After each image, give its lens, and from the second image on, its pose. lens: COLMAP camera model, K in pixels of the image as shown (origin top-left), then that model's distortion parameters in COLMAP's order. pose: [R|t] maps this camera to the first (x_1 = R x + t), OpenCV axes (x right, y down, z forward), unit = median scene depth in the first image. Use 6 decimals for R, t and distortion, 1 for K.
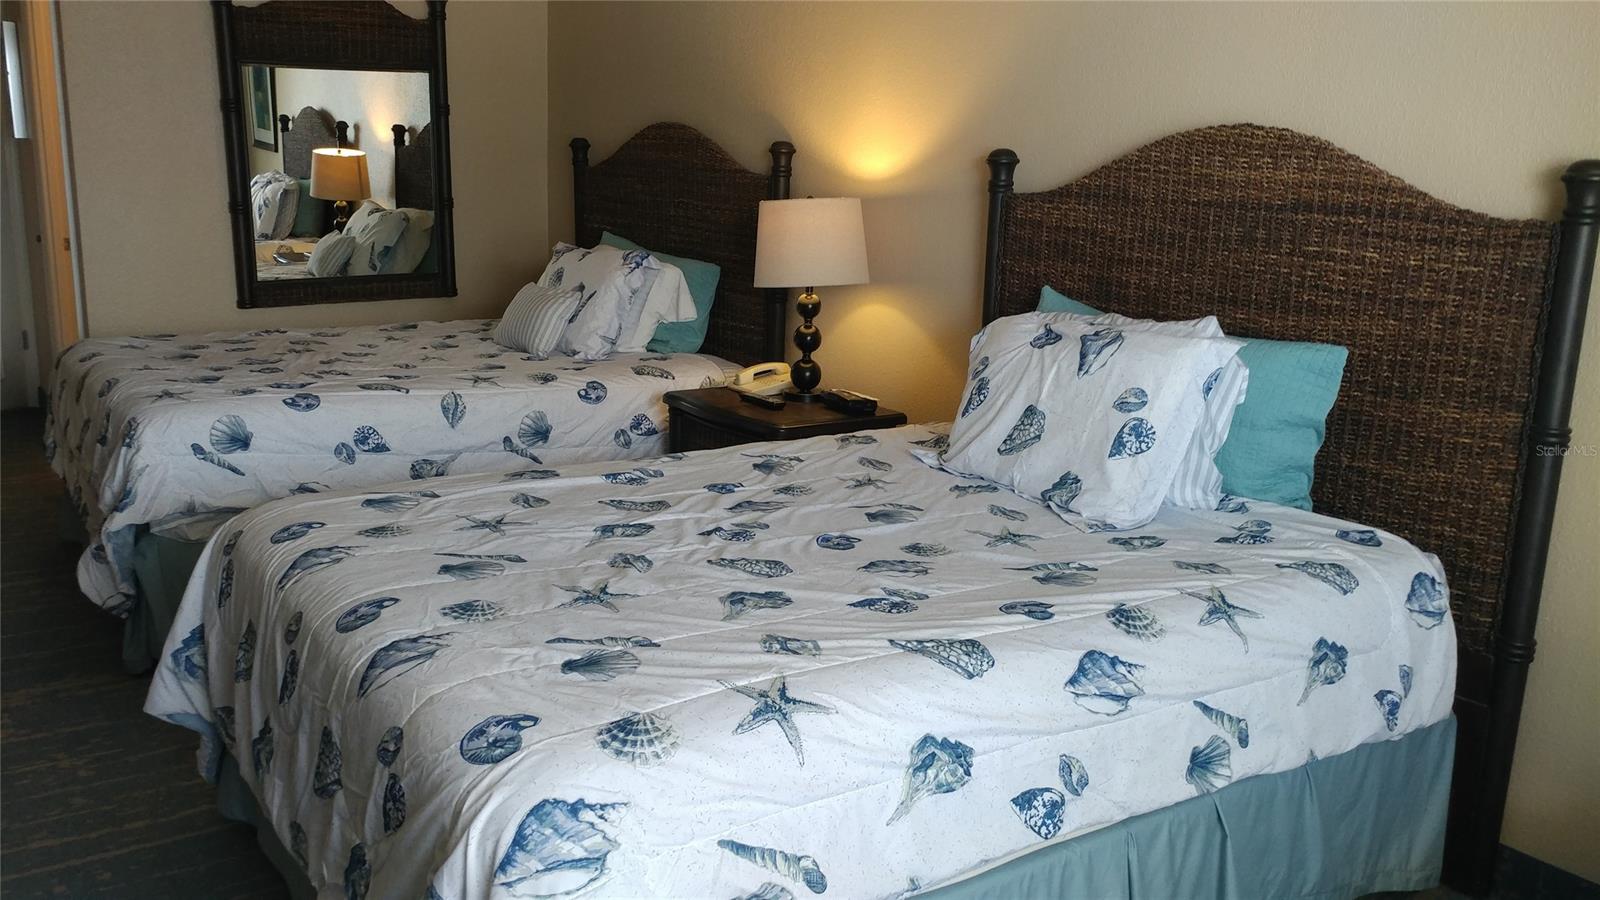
lens RADIAL K [[1313.7, 0, 807.9], [0, 1313.7, 455.4], [0, 0, 1]] dist [-0.045412, 0.067066]
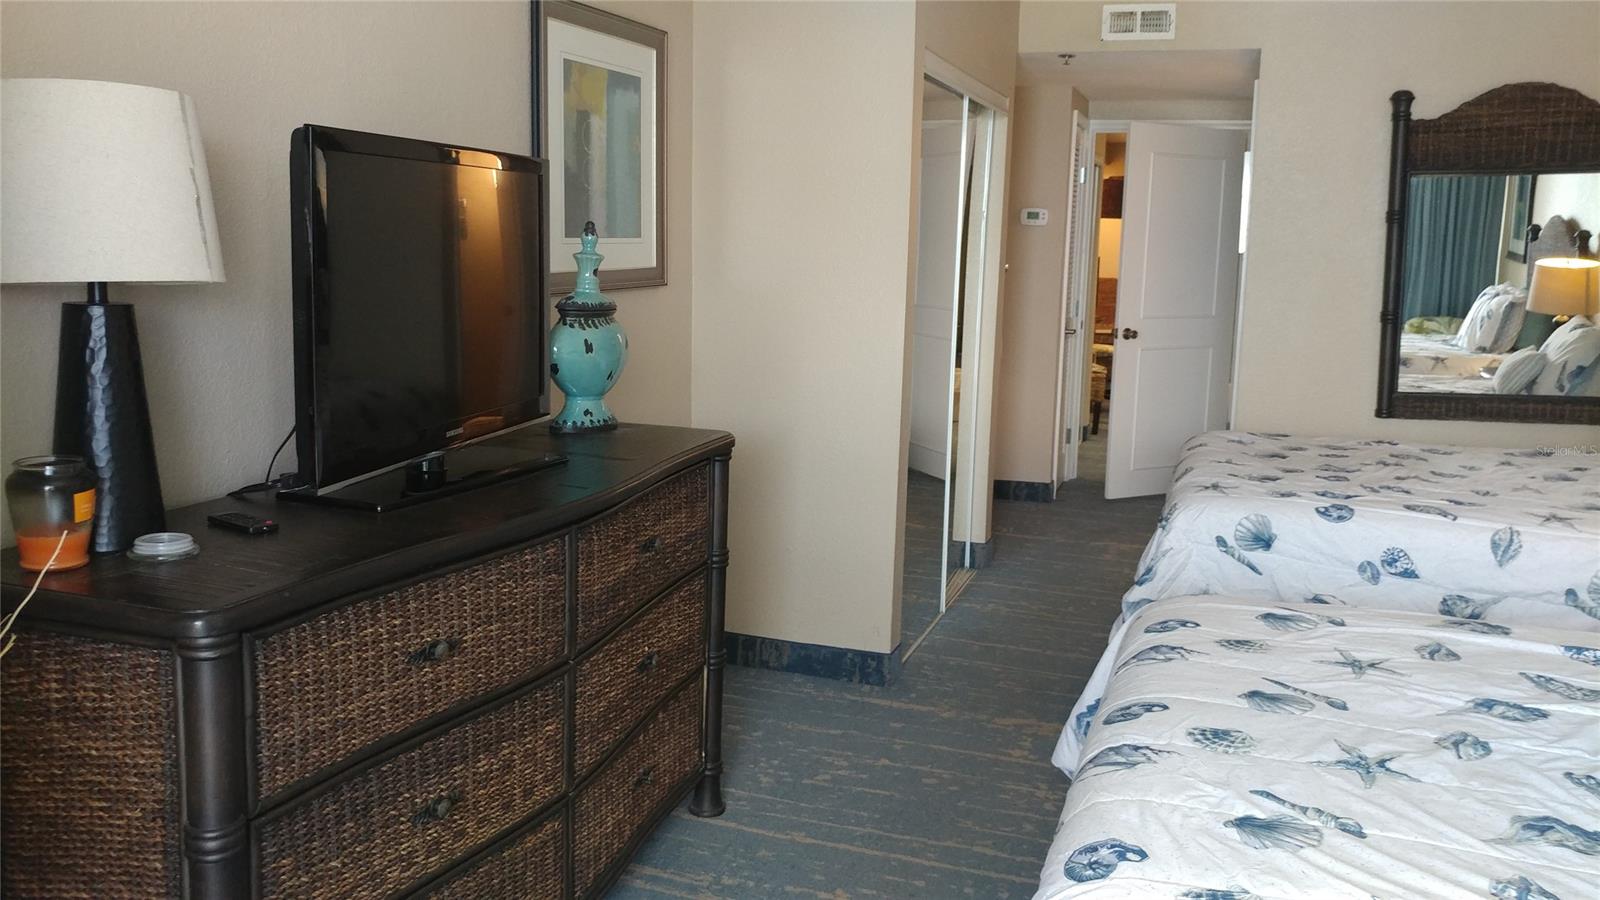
lens RADIAL K [[1313.7, 0, 802.8], [0, 1313.7, 437.2], [0, 0, 1]] dist [-0.045412, 0.067066]
pose [[0.578658, 0.094909, -0.810029, 0.241125], [-0.173905, 0.984723, -0.008855, -0.026360], [0.796814, 0.145992, 0.586322, 0.143220]]
